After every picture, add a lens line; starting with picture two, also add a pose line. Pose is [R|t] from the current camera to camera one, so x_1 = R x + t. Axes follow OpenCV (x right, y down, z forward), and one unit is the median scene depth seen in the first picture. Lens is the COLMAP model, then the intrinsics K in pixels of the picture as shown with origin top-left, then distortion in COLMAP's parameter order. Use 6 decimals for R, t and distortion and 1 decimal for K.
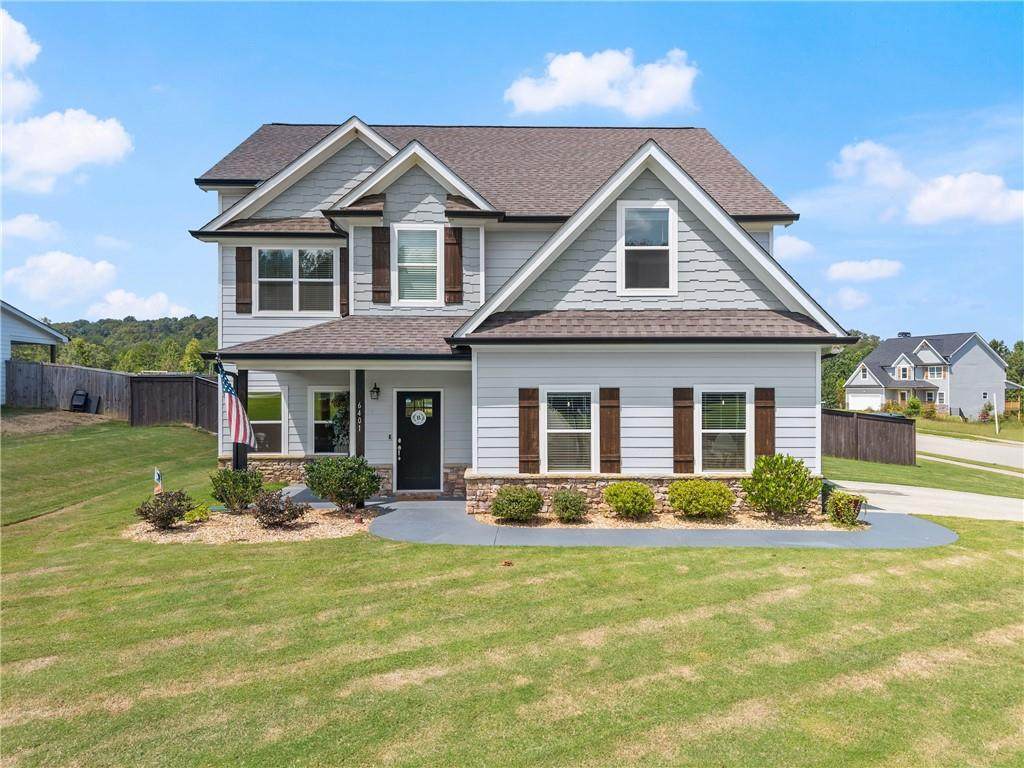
lens RADIAL K [[683.4, 0, 512.0], [0, 683.4, 384.0], [0, 0, 1]] dist [0.095704, -0.134299]
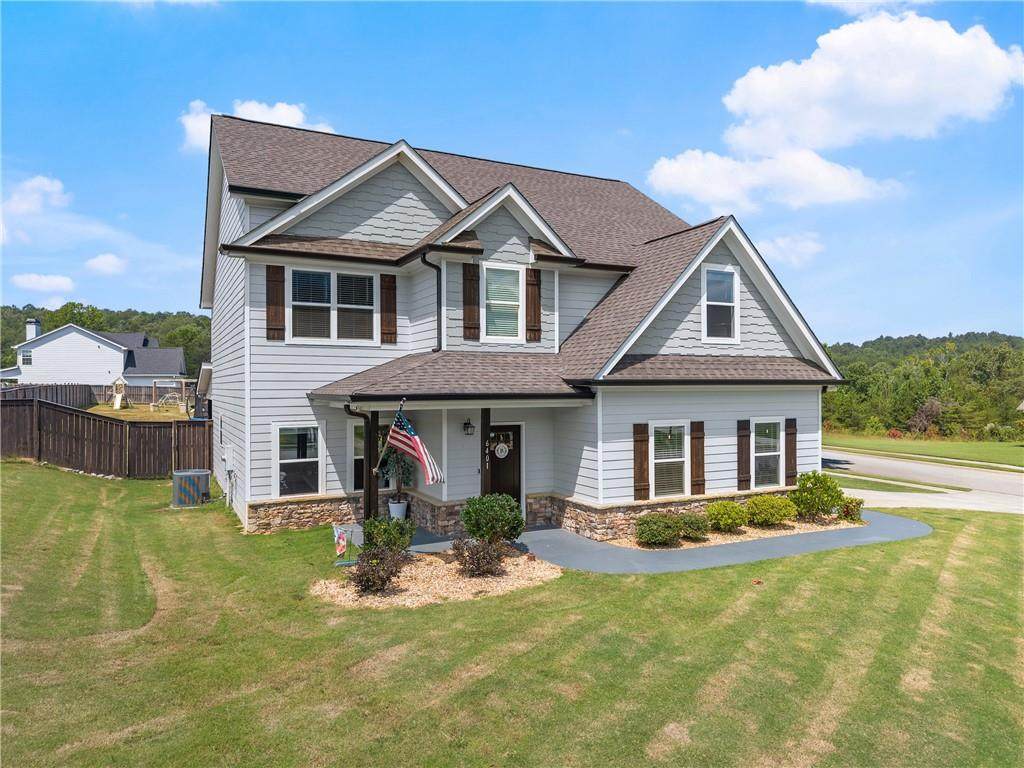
lens RADIAL K [[683.4, 0, 512.0], [0, 683.4, 384.0], [0, 0, 1]] dist [0.095704, -0.134299]
pose [[0.898548, -0.000489, 0.438875, -0.655098], [0.000416, 1.000000, 0.000262, -0.058972], [-0.438875, -0.000053, 0.898548, 0.082165]]
